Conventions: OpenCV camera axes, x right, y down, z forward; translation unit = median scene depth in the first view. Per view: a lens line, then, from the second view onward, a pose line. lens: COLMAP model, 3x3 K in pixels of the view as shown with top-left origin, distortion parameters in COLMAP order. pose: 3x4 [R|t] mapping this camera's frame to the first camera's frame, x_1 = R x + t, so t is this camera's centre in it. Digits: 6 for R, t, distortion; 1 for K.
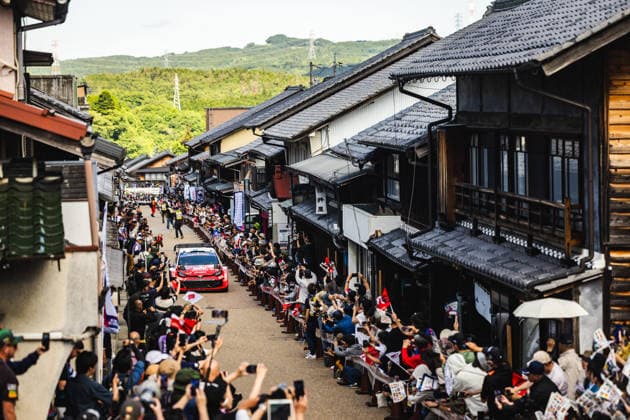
lens RADIAL K [[1872.9, 0, 315.0], [0, 1872.9, 210.0], [0, 0, 1]] dist [-0.036555, 0.013166]
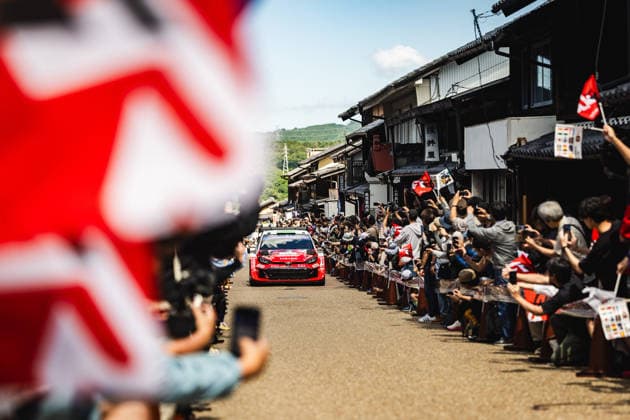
lens RADIAL K [[1451.6, 0, 315.0], [0, 1451.6, 210.0], [0, 0, 1]] dist [-0.041807, -0.235455]
pose [[0.997981, 0.008719, -0.062913, -0.006569], [-0.012995, 0.997609, -0.067883, 0.059898], [0.062170, 0.068563, 0.995708, 0.378986]]
